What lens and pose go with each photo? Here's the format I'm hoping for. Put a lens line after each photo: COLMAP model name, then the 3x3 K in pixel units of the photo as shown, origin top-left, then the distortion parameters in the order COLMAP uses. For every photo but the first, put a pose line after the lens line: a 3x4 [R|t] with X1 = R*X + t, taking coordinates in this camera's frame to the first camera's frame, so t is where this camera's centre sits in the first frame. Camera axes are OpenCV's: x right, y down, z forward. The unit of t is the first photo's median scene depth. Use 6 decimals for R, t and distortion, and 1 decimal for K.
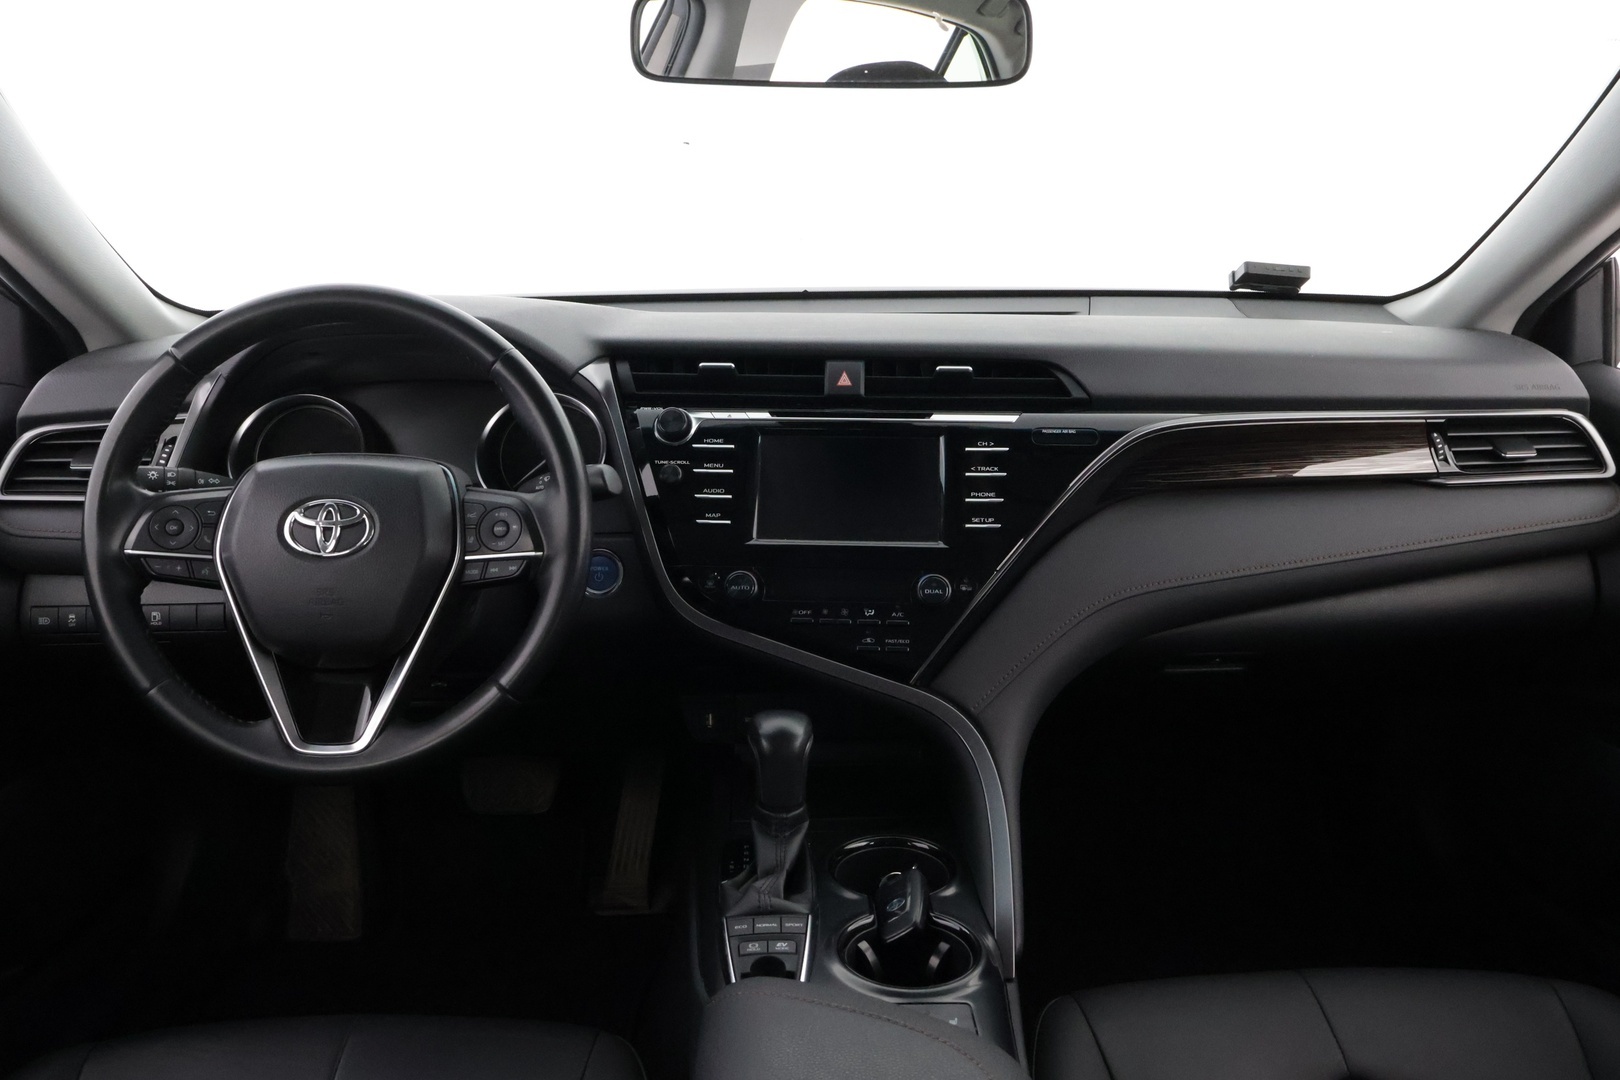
lens RADIAL K [[1366.9, 0, 807.2], [0, 1366.9, 540.3], [0, 0, 1]] dist [0.018909, 0.000847]
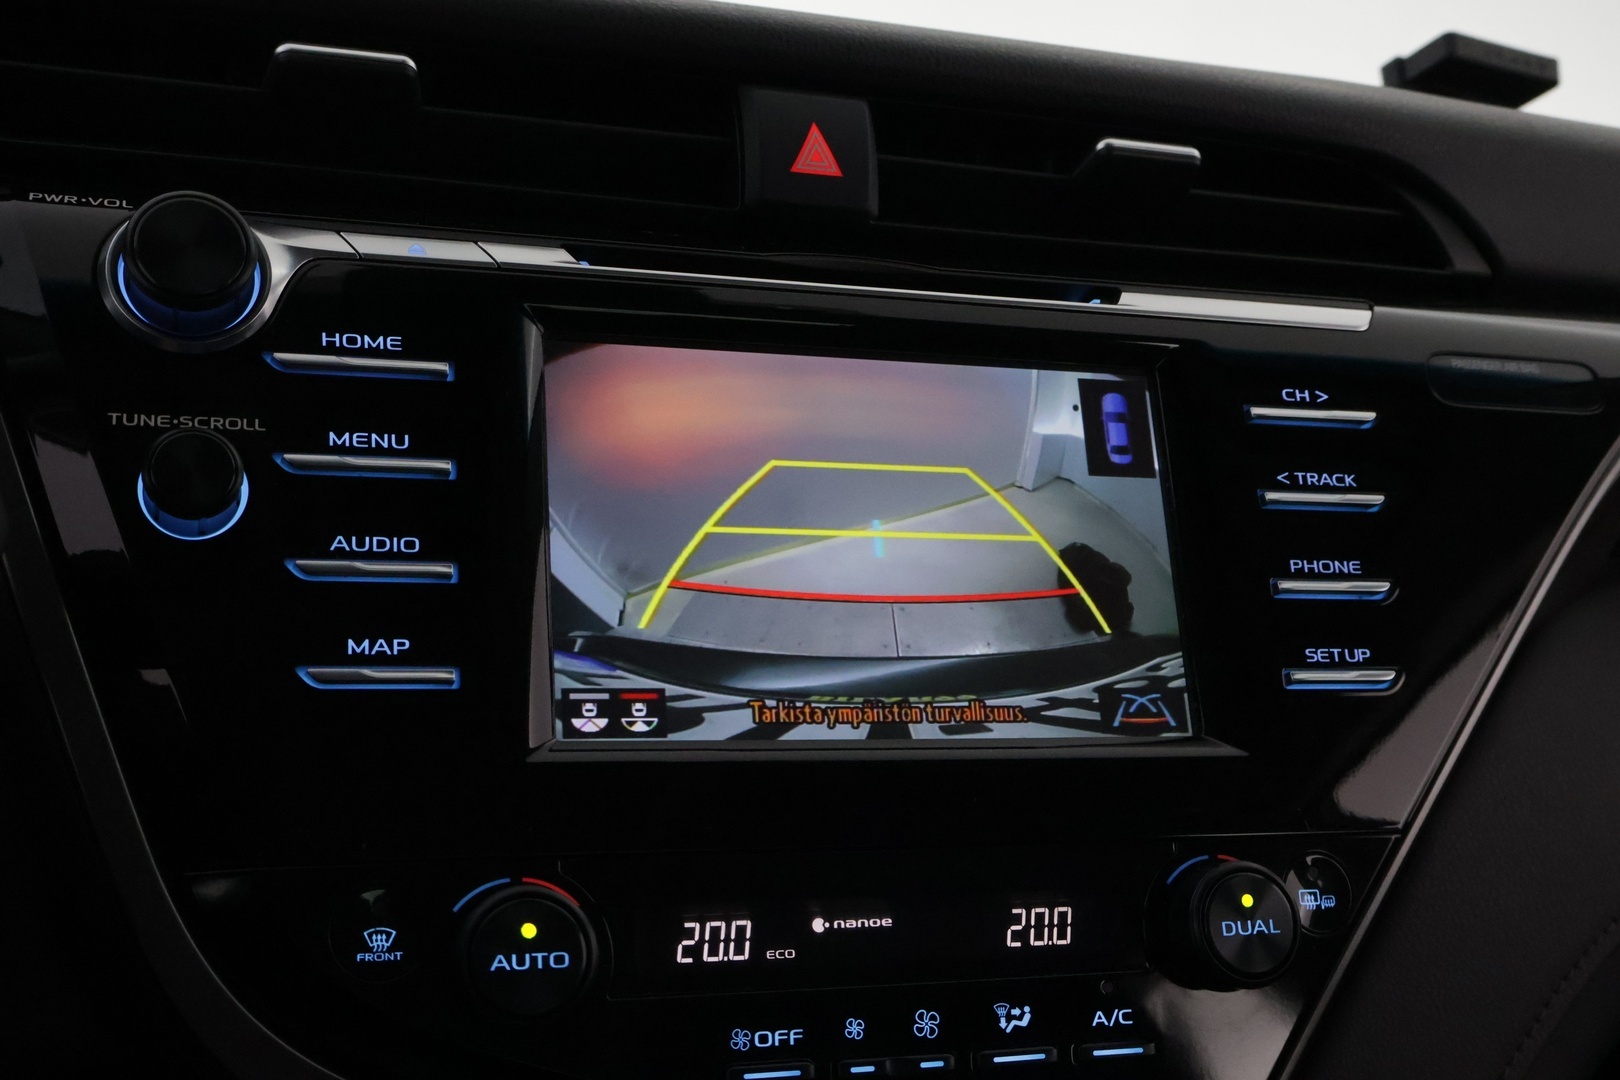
lens RADIAL K [[1878.4, 0, 820.6], [0, 1878.4, 546.7], [0, 0, 1]] dist [0.000585, 0.000000]
pose [[0.919140, 0.010061, 0.393802, -0.144960], [0.000068, 0.999670, -0.025699, -0.031131], [-0.393931, 0.023648, 0.918836, 0.757717]]
